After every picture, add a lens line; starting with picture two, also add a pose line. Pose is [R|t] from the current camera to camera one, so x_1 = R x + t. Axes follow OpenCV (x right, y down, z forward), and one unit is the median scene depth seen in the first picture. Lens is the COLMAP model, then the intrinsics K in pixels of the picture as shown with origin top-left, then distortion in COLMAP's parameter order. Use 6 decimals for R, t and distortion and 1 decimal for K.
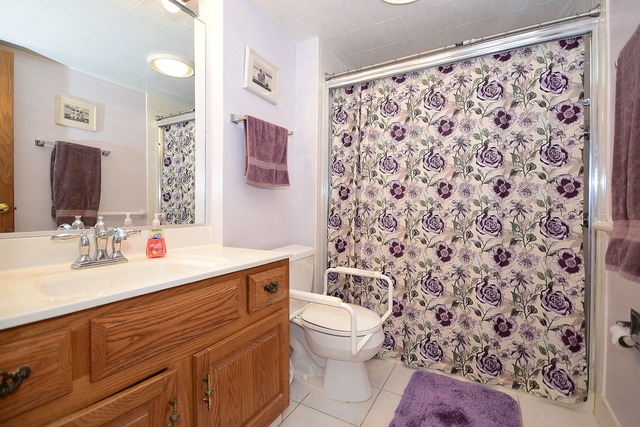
lens RADIAL K [[297.4, 0, 318.5], [0, 297.4, 207.7], [0, 0, 1]] dist [-0.001175, -0.000487]
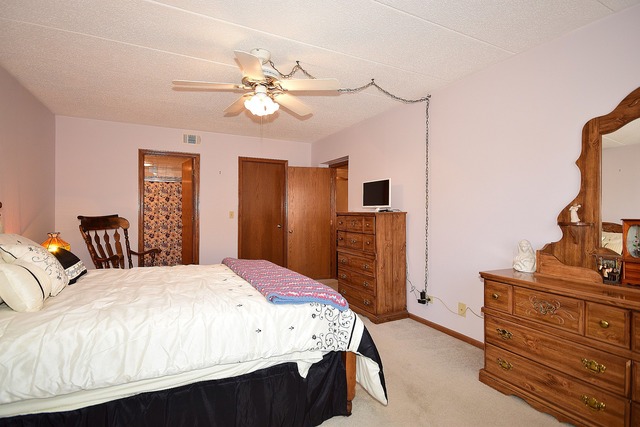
lens RADIAL K [[323.7, 0, 320.0], [0, 323.7, 213.5], [0, 0, 1]] dist [0.002575, 0.000243]
pose [[0.515872, -0.015690, 0.856522, -1.683984], [0.003158, 0.999860, 0.016414, -0.152931], [-0.856660, -0.005763, 0.515849, -2.460025]]
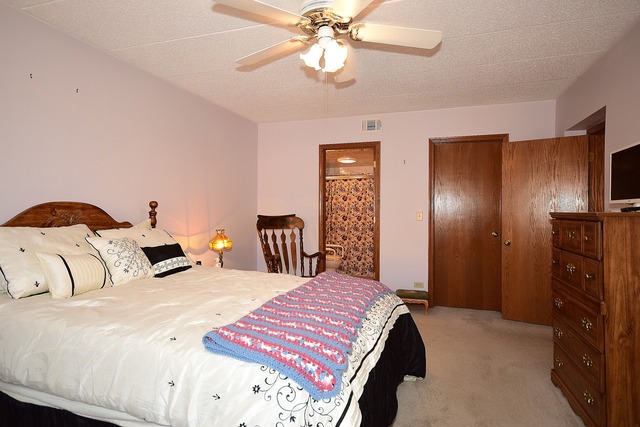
lens RADIAL K [[371.1, 0, 318.6], [0, 371.1, 208.8], [0, 0, 1]] dist [0.003930, 0.001683]
pose [[0.978738, -0.004389, 0.205067, -0.762883], [0.005363, 0.999977, -0.004195, -0.137473], [-0.205044, 0.005206, 0.978739, -2.622000]]
